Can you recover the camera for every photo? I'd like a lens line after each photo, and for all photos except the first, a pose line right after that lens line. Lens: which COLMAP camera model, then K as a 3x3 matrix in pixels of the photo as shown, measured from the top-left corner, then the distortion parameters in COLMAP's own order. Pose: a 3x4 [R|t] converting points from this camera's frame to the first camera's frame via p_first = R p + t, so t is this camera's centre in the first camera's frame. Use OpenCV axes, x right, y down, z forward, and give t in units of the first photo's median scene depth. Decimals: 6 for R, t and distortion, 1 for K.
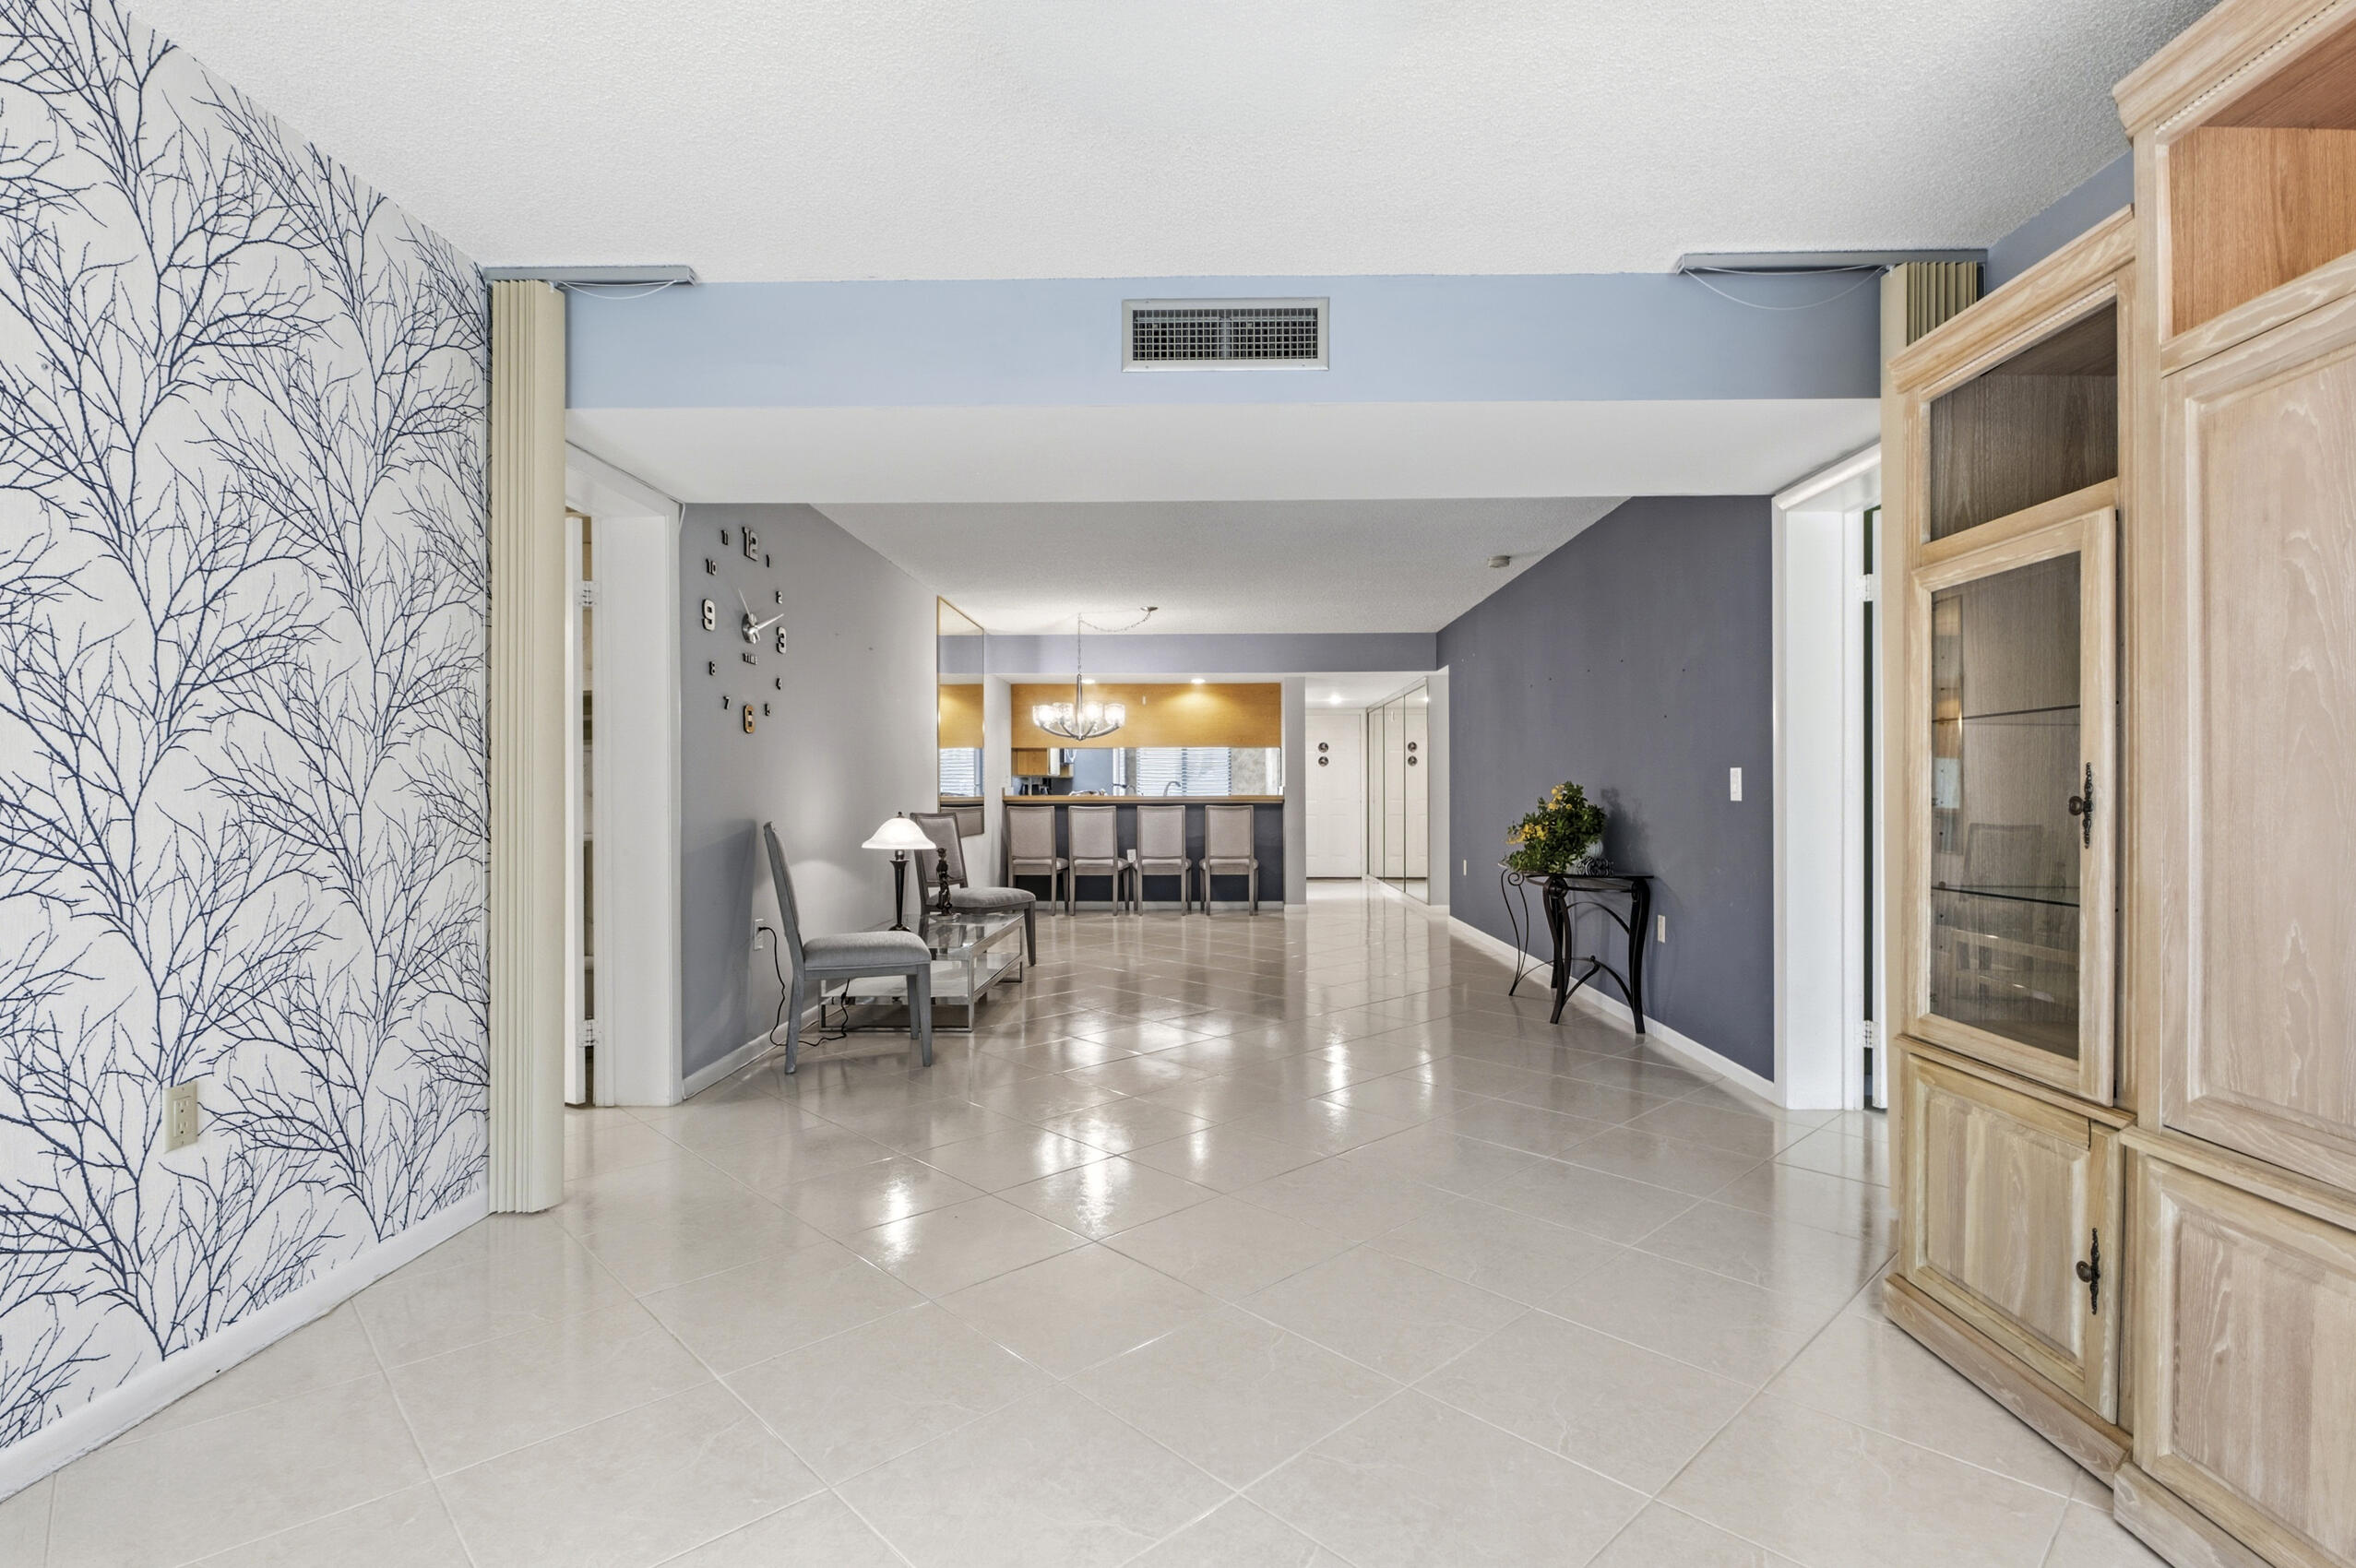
lens RADIAL K [[1165.4, 0, 1166.9], [0, 1165.4, 782.8], [0, 0, 1]] dist [-0.003406, -0.003549]
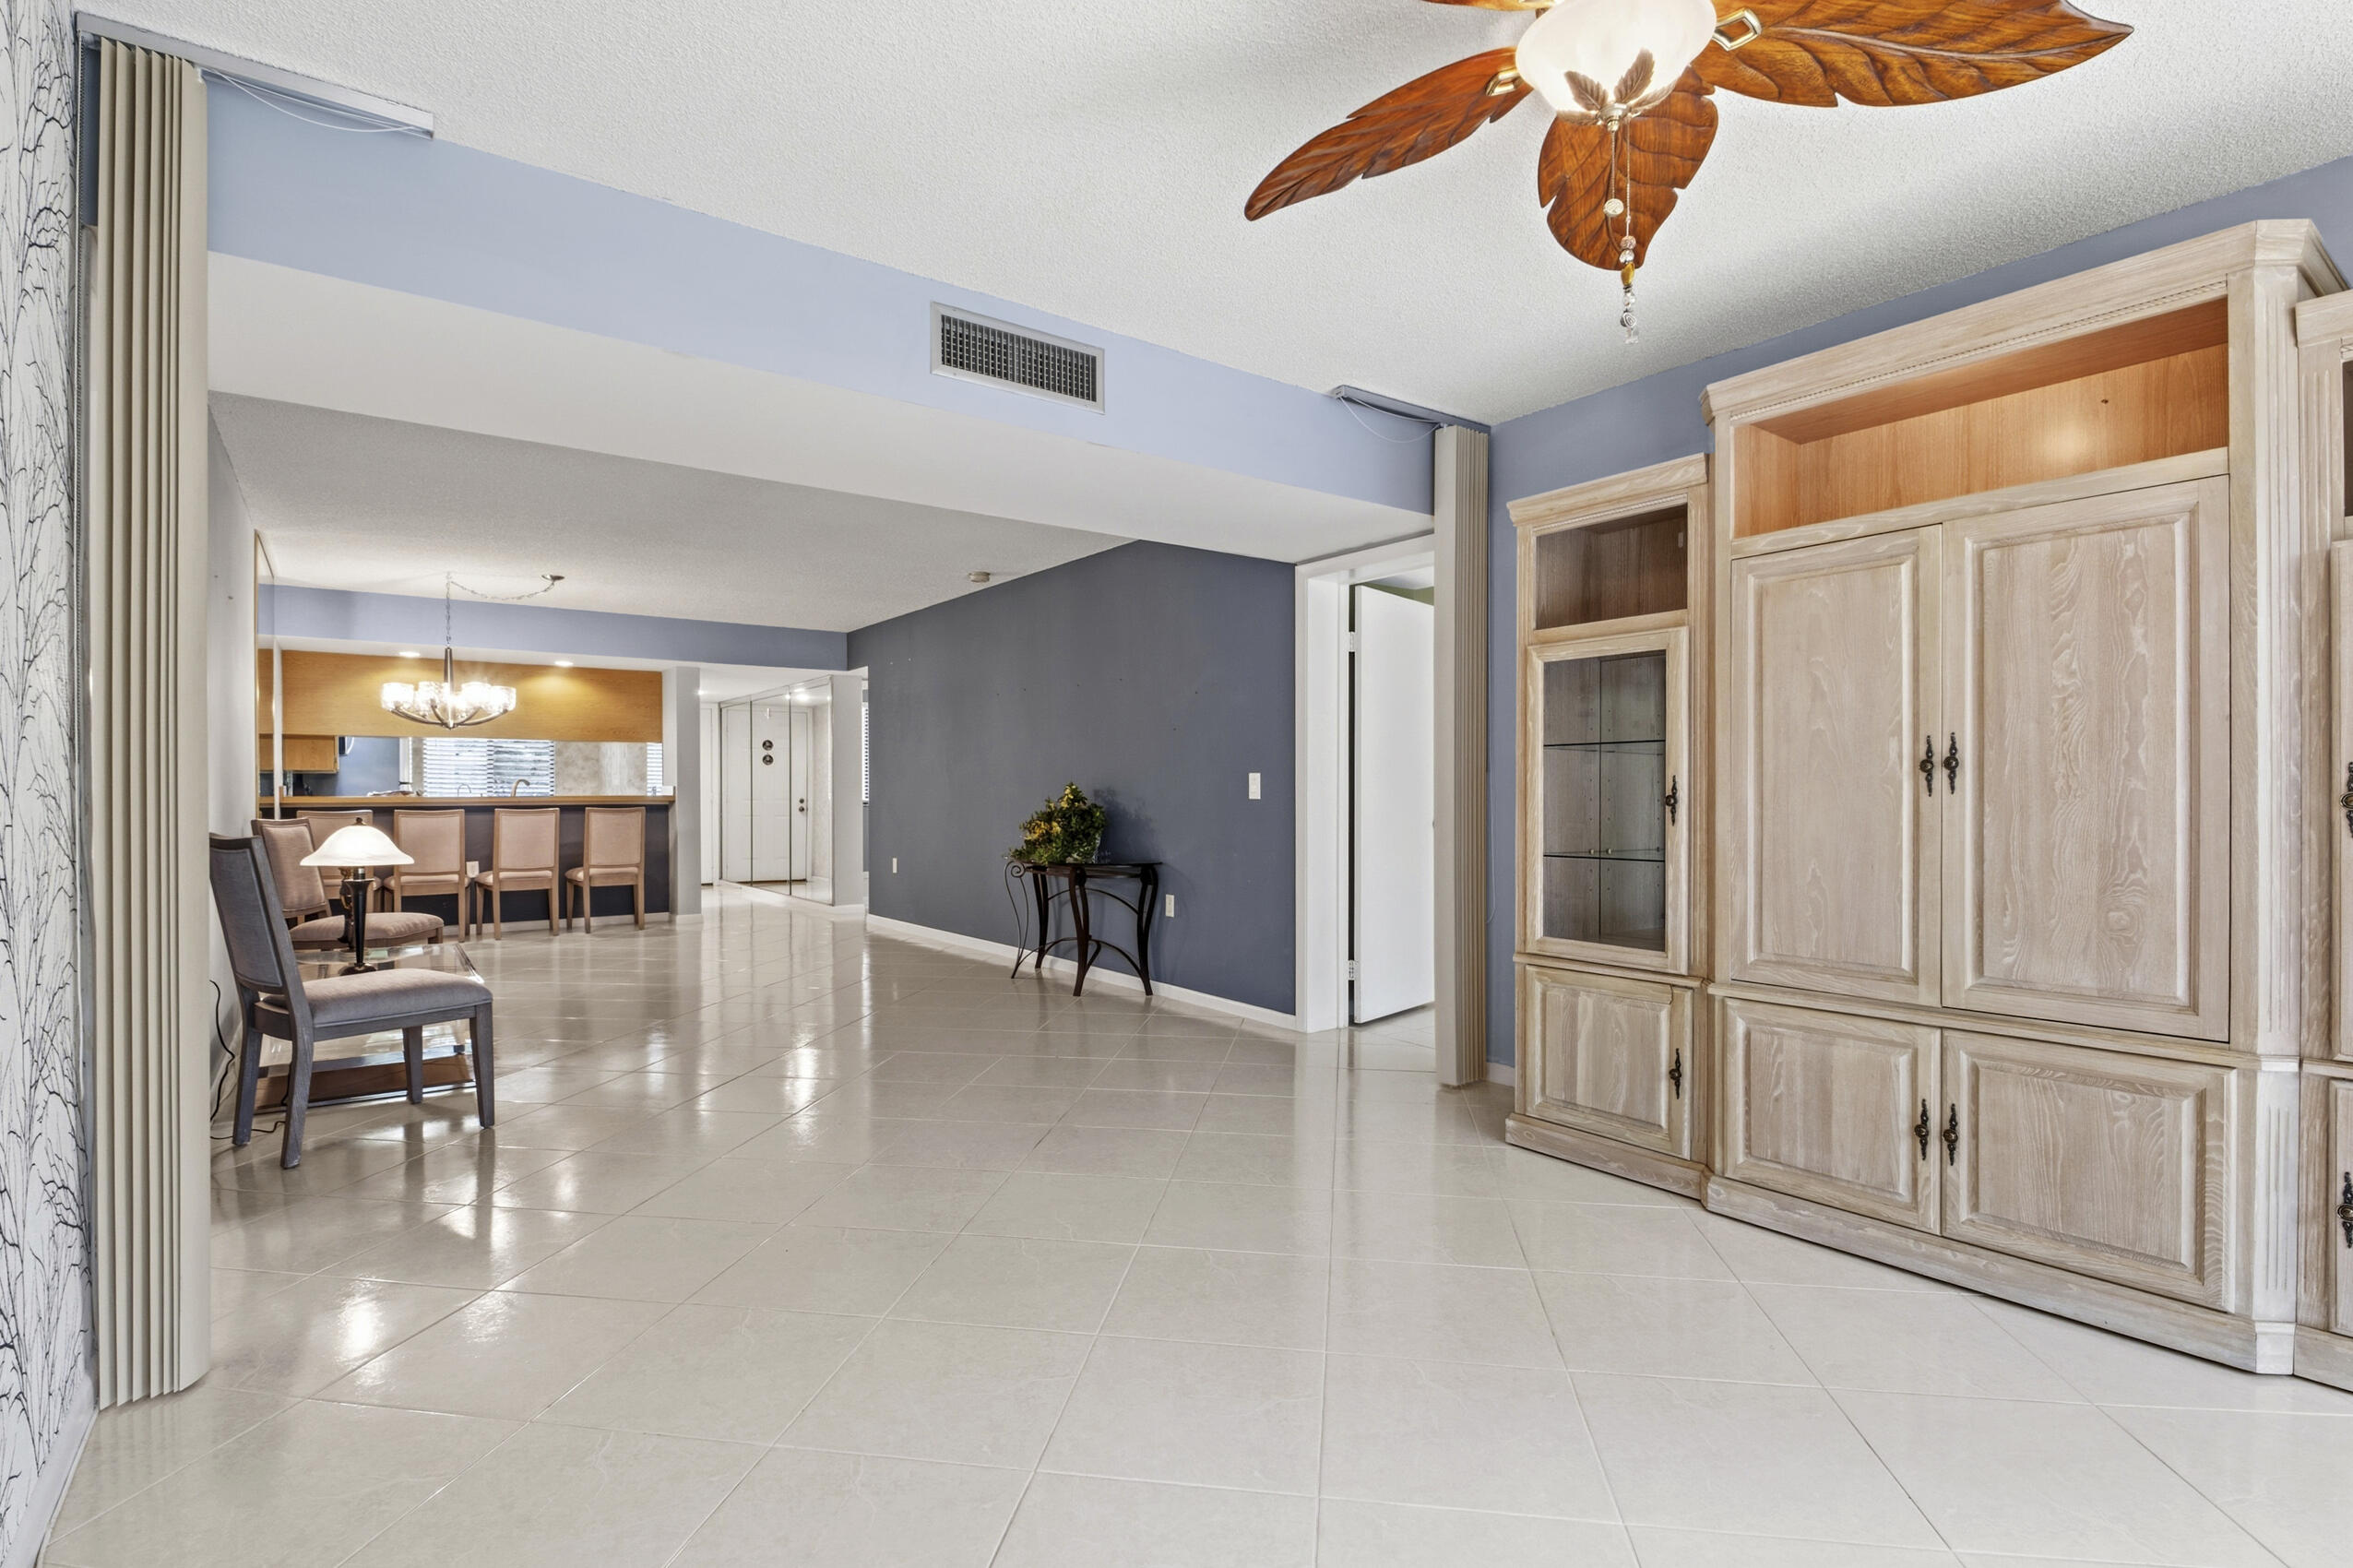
lens RADIAL K [[1200.1, 0, 1169.2], [0, 1200.1, 790.3], [0, 0, 1]] dist [0.023740, -0.001139]
pose [[0.770643, 0.001481, 0.637266, -0.579959], [-0.005683, 0.999974, 0.004549, 0.000509], [-0.637242, -0.007127, 0.770631, 0.071131]]
